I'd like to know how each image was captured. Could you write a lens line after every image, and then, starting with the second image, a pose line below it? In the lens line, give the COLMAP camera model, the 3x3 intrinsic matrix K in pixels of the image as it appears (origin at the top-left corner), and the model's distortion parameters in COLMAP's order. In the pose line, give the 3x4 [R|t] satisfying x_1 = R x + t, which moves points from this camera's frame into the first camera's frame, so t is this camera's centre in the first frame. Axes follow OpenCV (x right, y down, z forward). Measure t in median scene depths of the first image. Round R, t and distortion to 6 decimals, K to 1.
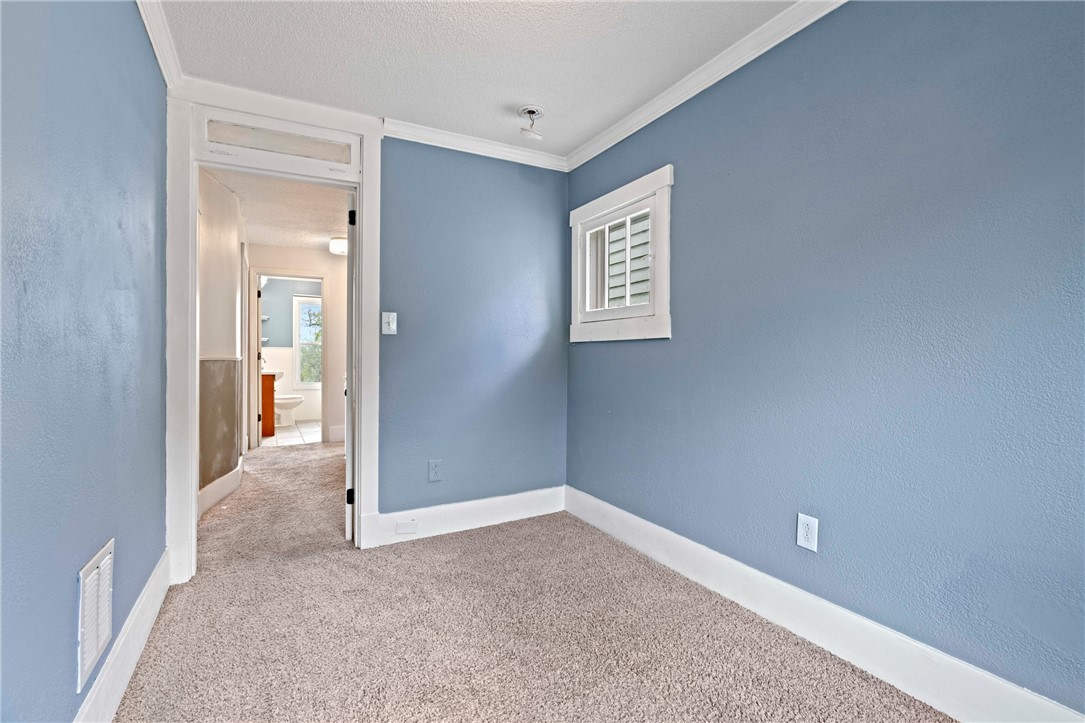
lens RADIAL K [[489.9, 0, 542.5], [0, 489.9, 361.5], [0, 0, 1]] dist [-0.000373, -0.000072]
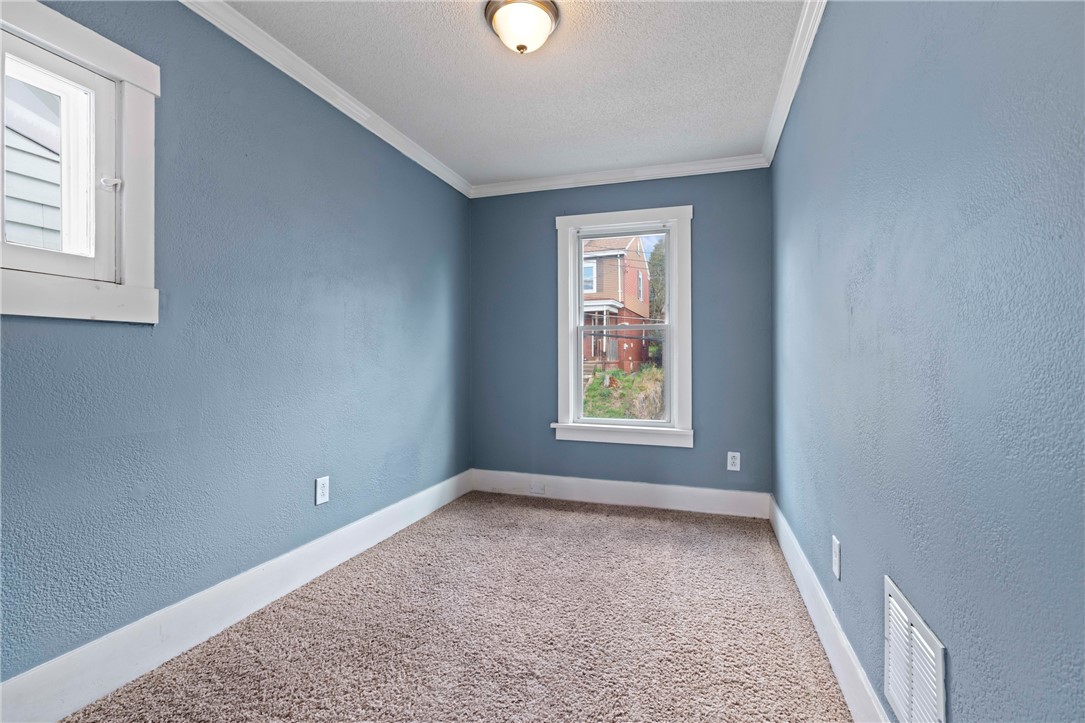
lens RADIAL K [[489.9, 0, 542.5], [0, 489.9, 361.5], [0, 0, 1]] dist [-0.000373, -0.000072]
pose [[-0.679694, -0.006862, 0.733463, -0.663307], [0.002529, 0.999928, 0.011699, -0.004387], [-0.733491, 0.009807, -0.679628, 1.200466]]
